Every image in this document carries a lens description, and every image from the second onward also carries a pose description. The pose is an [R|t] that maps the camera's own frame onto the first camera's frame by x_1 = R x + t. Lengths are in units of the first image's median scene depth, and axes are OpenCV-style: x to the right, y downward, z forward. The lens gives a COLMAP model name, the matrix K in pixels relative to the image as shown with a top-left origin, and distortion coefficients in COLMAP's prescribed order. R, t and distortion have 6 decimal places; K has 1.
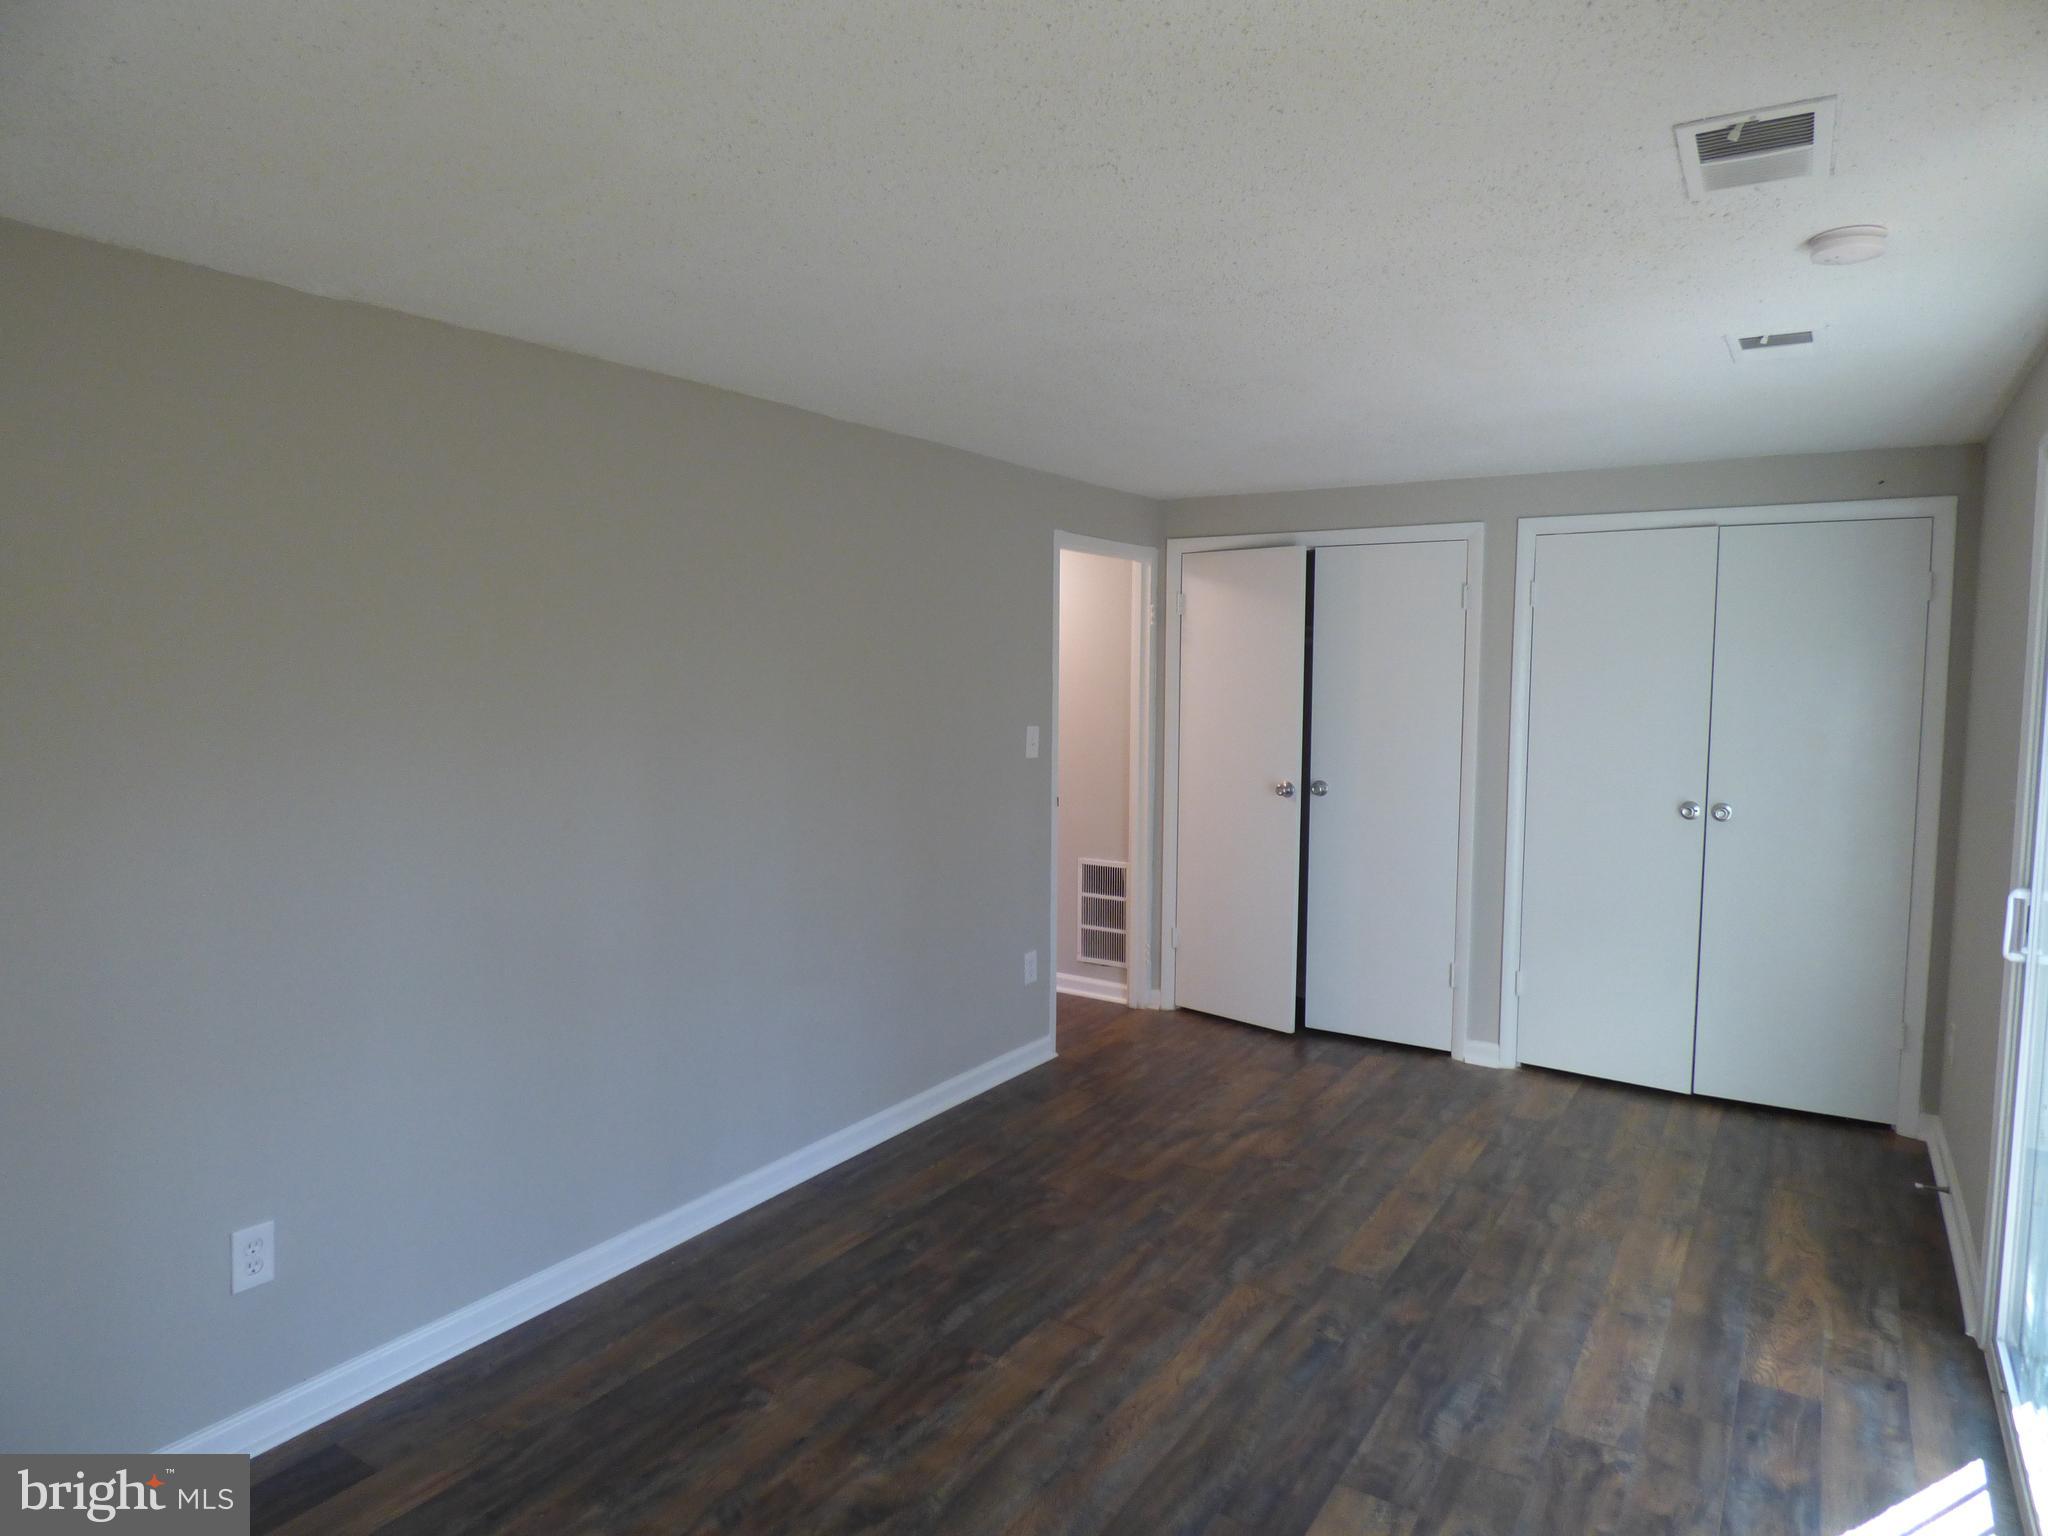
lens RADIAL K [[1230.8, 0, 1017.7], [0, 1230.8, 779.4], [0, 0, 1]] dist [-0.017086, 0.005886]
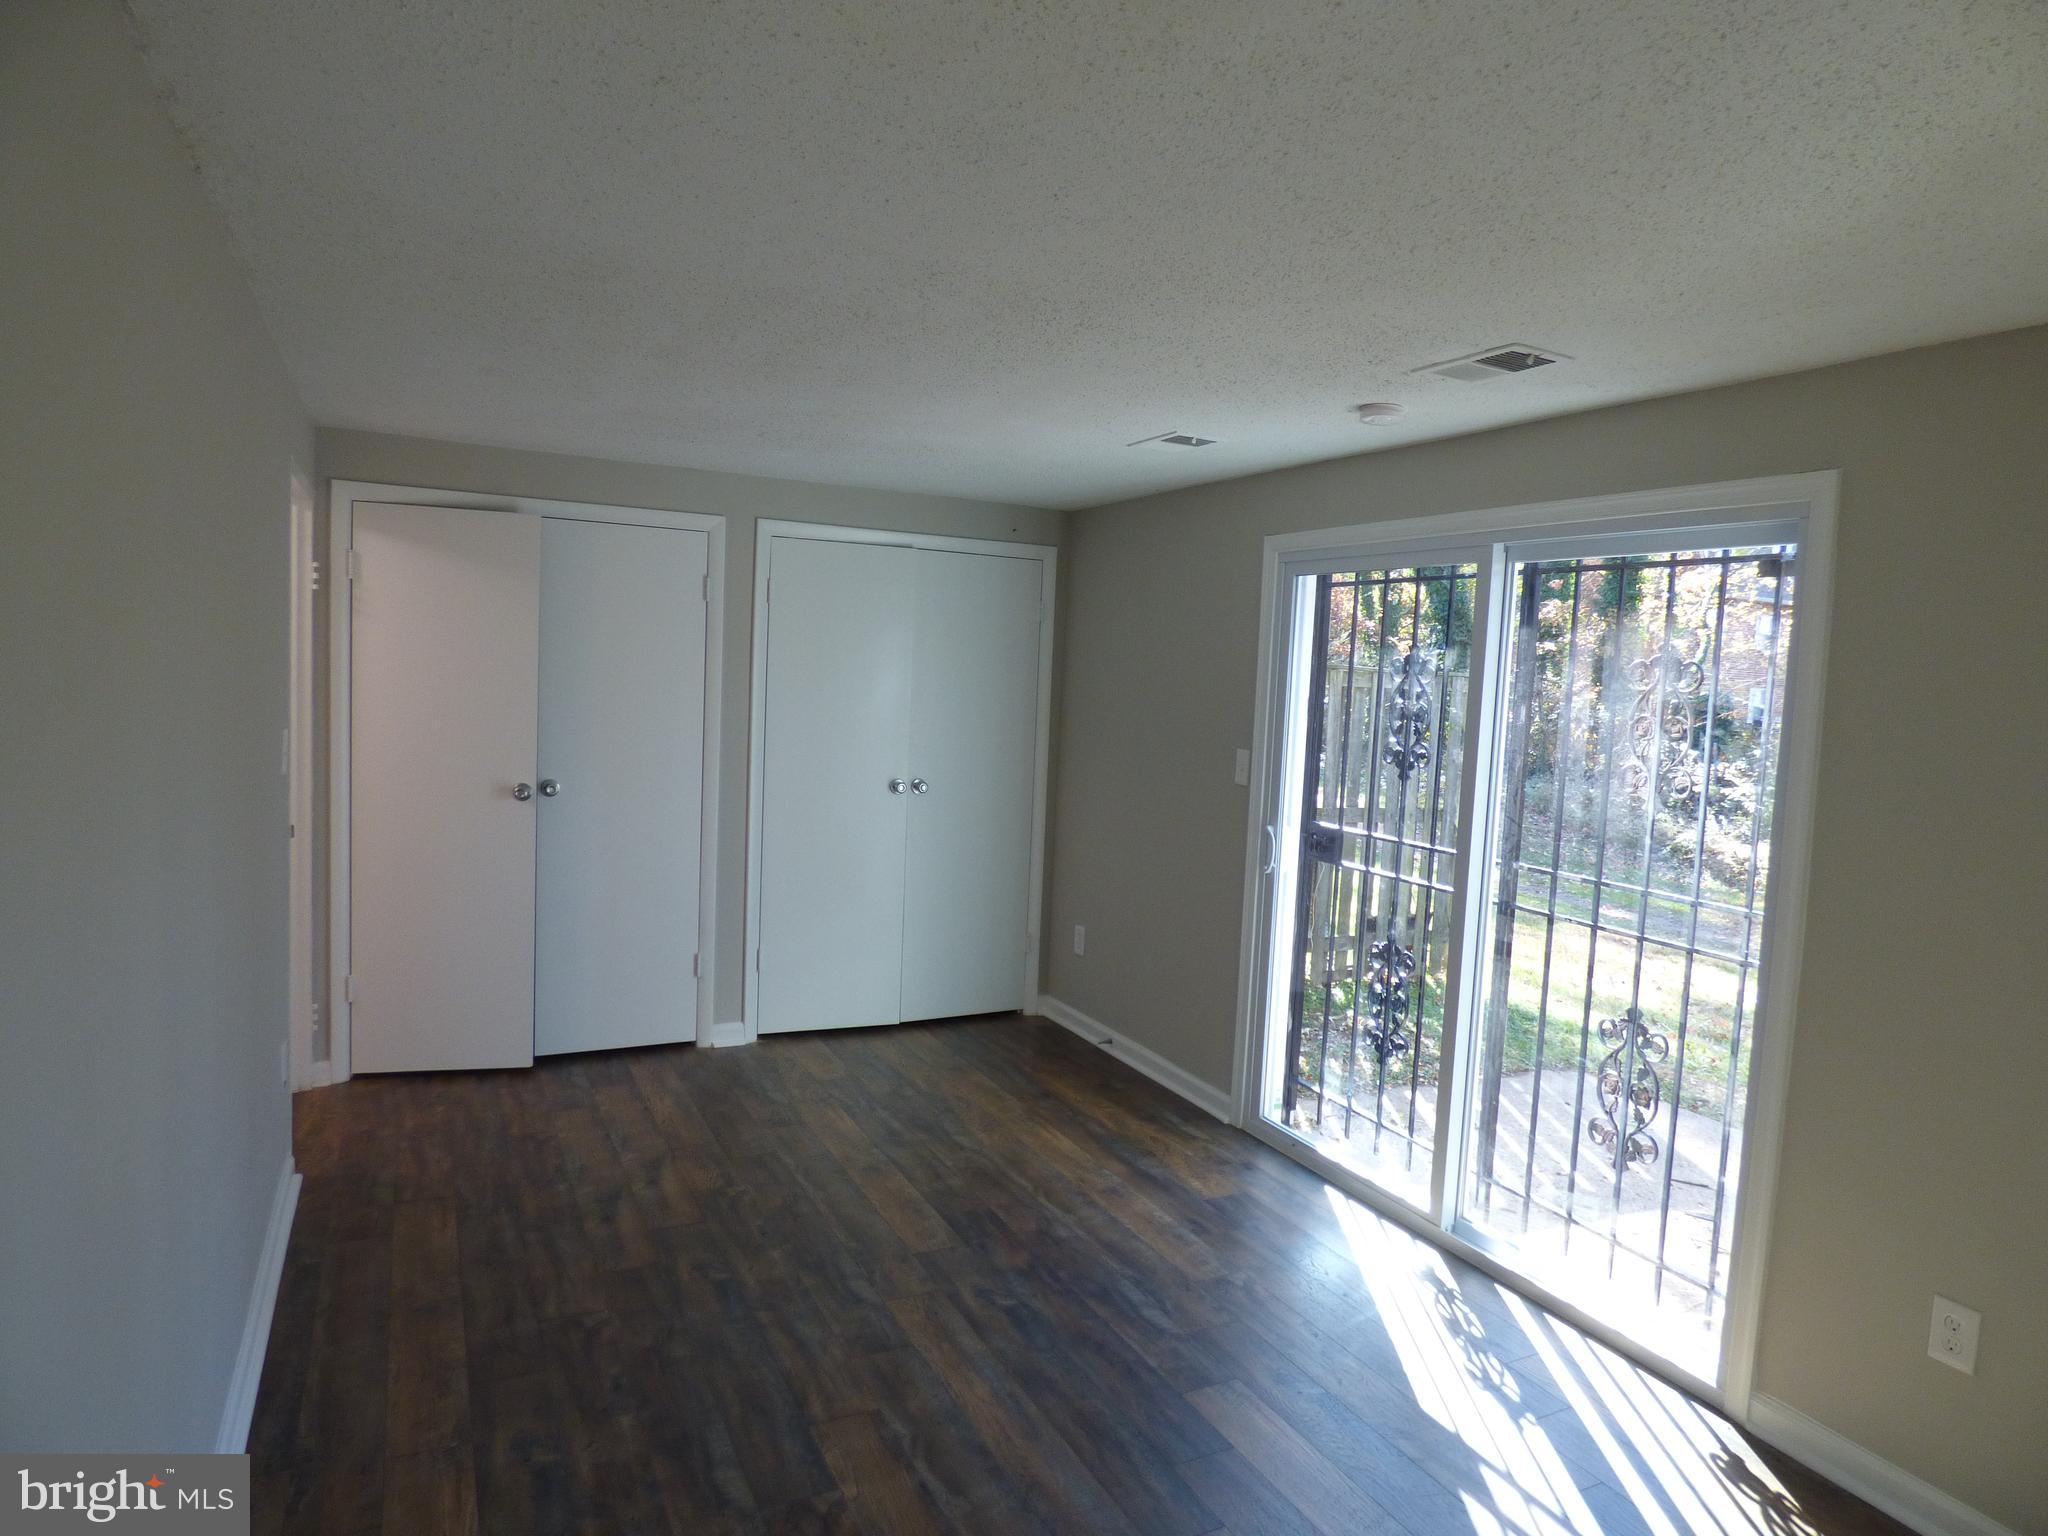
lens RADIAL K [[1230.8, 0, 1044.8], [0, 1230.8, 758.1], [0, 0, 1]] dist [-0.017086, 0.005886]
pose [[0.502801, -0.046924, 0.863127, -0.519511], [0.041551, 0.998683, 0.030089, -0.039116], [-0.863403, 0.020736, 0.504089, 0.356780]]
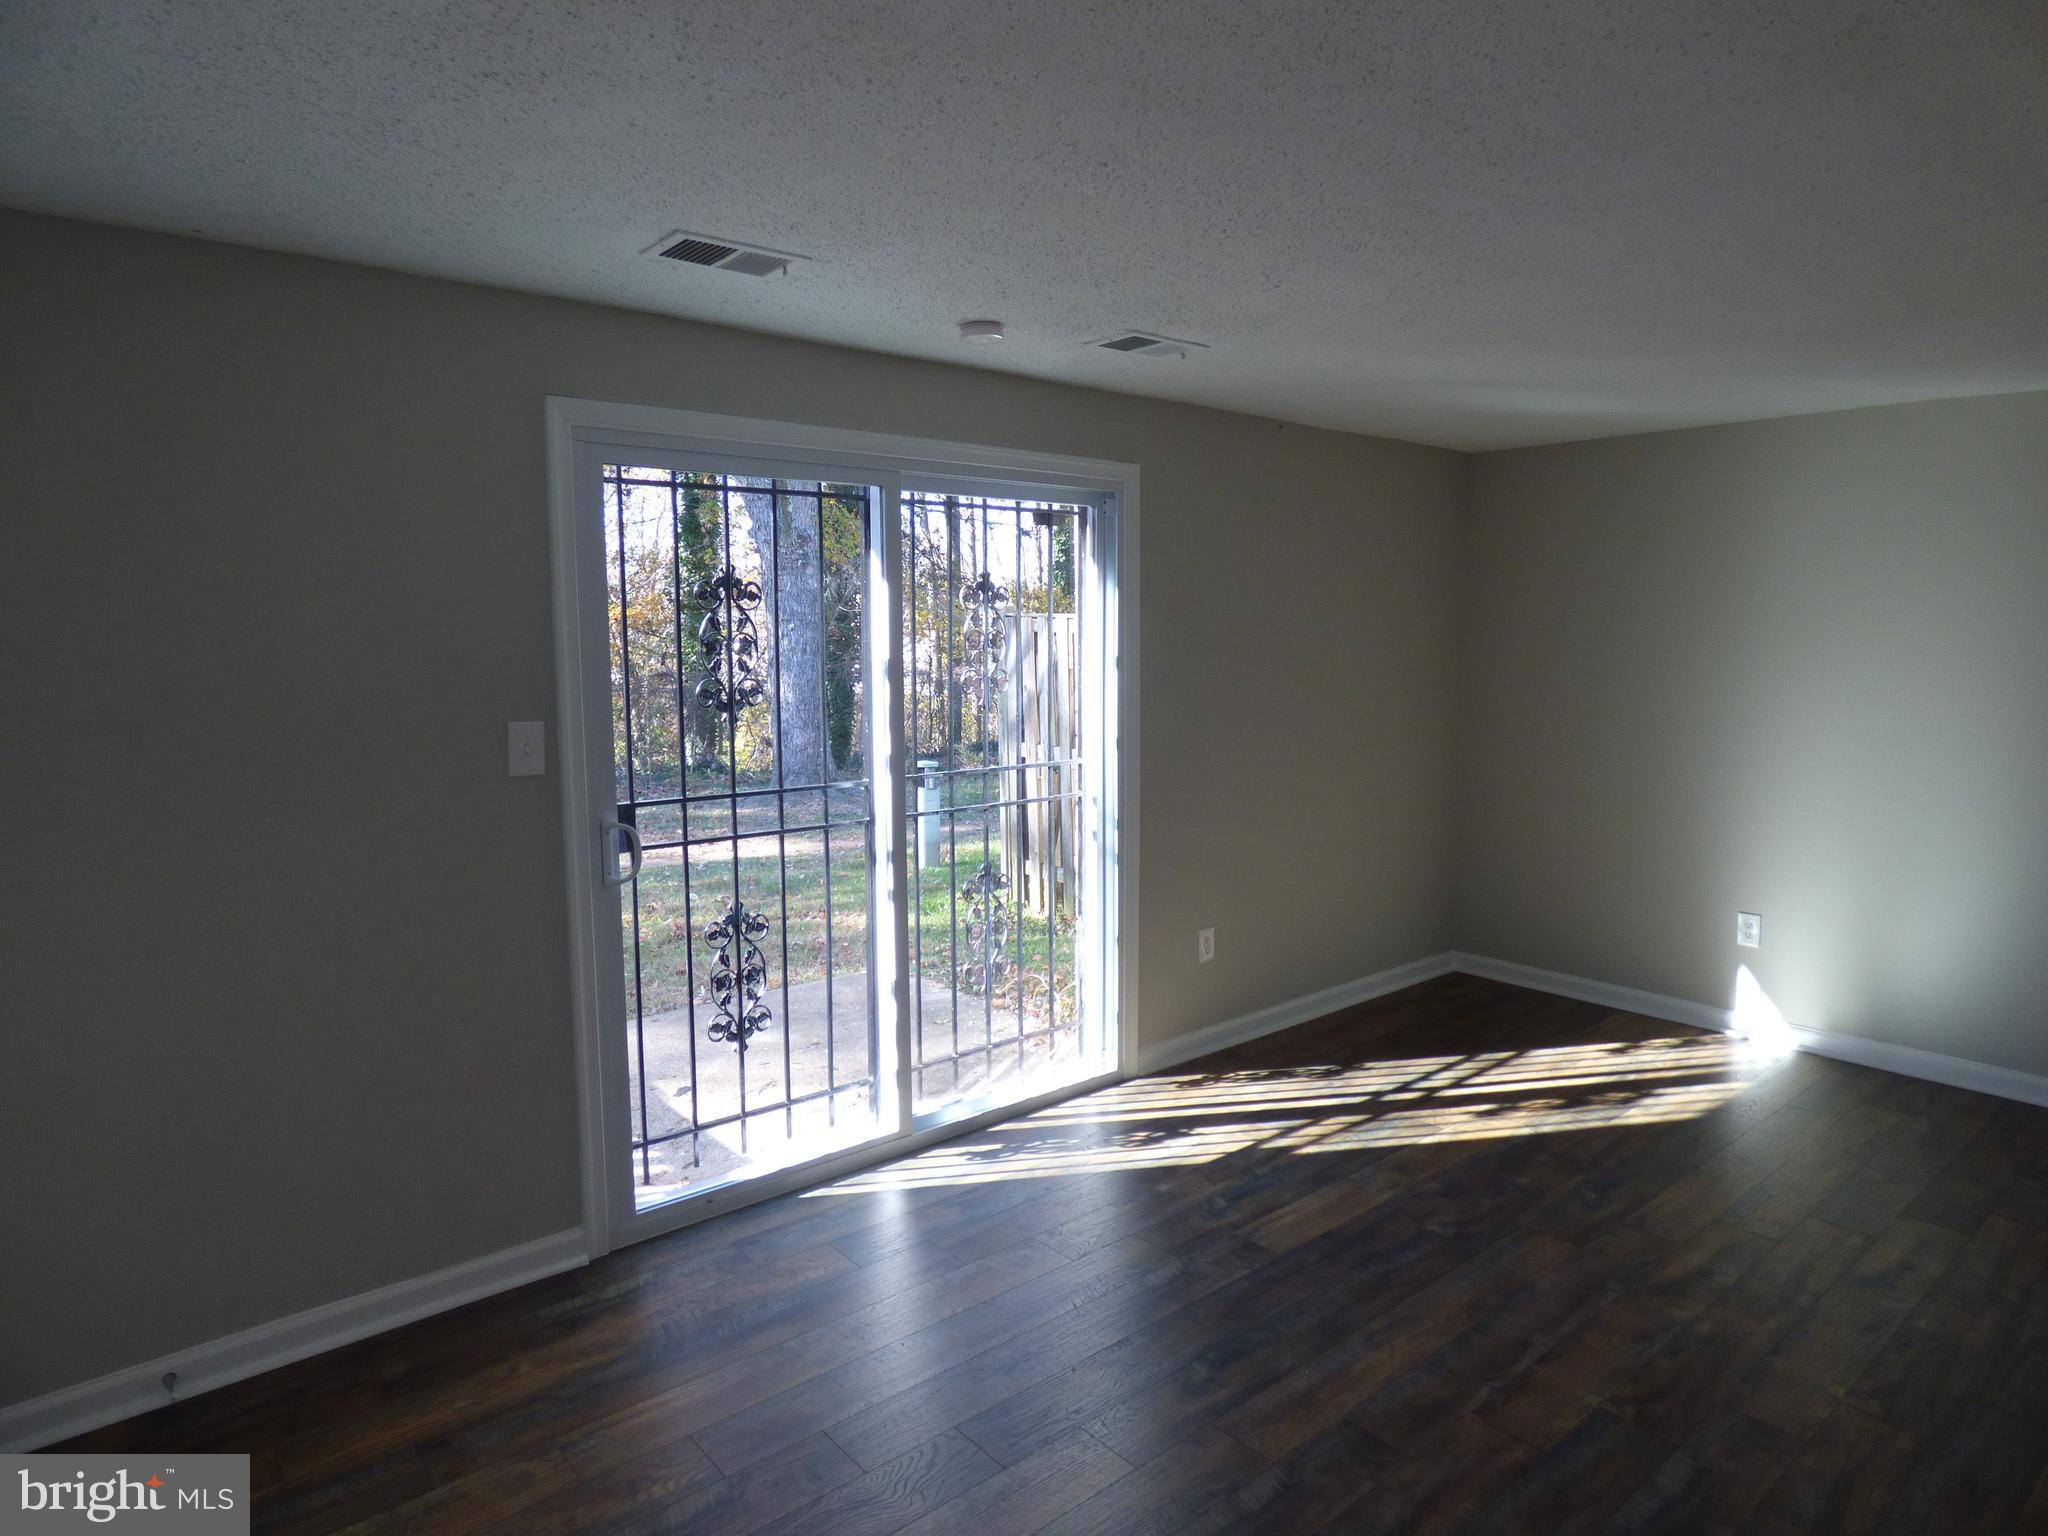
lens RADIAL K [[1230.8, 0, 987.7], [0, 1230.8, 803.0], [0, 0, 1]] dist [-0.017086, 0.005886]
pose [[-0.953283, -0.051424, 0.297669, 0.133060], [0.022751, 0.970383, 0.240497, -0.141739], [-0.301221, 0.236034, -0.923880, 1.486929]]
